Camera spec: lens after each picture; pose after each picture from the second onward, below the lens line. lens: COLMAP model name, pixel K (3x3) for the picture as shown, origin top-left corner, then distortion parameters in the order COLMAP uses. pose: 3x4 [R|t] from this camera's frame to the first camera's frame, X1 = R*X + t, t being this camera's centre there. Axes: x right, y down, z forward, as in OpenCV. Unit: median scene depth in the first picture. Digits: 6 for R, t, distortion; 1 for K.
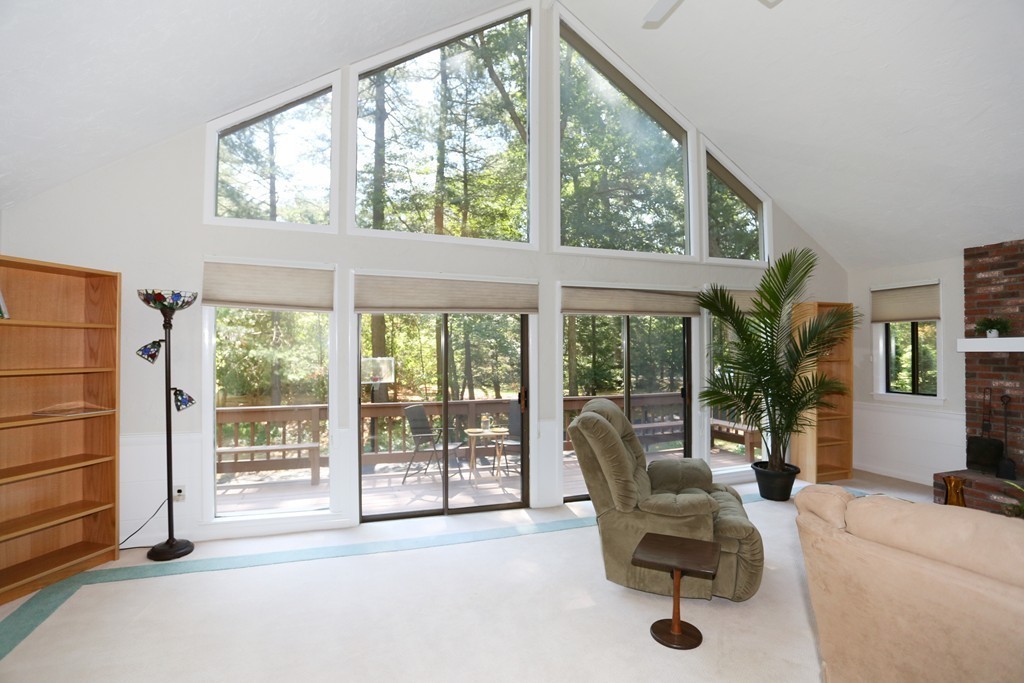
lens RADIAL K [[499.2, 0, 515.8], [0, 499.2, 345.2], [0, 0, 1]] dist [-0.060055, 0.013534]
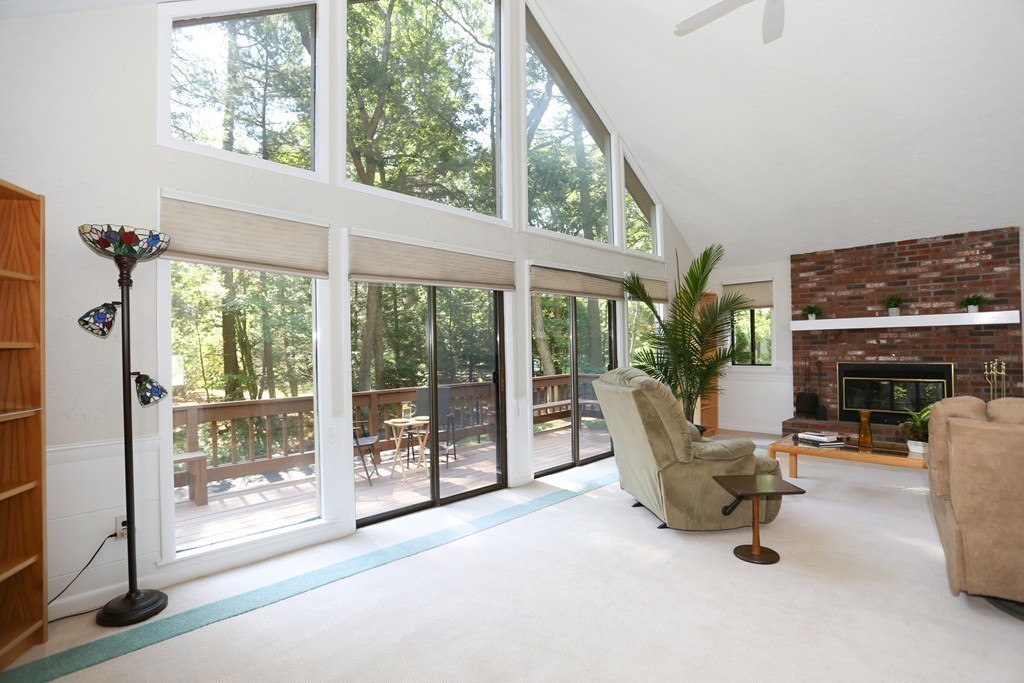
lens RADIAL K [[499.2, 0, 526.7], [0, 499.2, 344.2], [0, 0, 1]] dist [-0.060055, 0.013534]
pose [[0.892776, -0.012776, 0.450319, -0.388989], [0.011236, 0.999918, 0.006094, 0.037521], [-0.450360, -0.000381, 0.892847, 0.102564]]
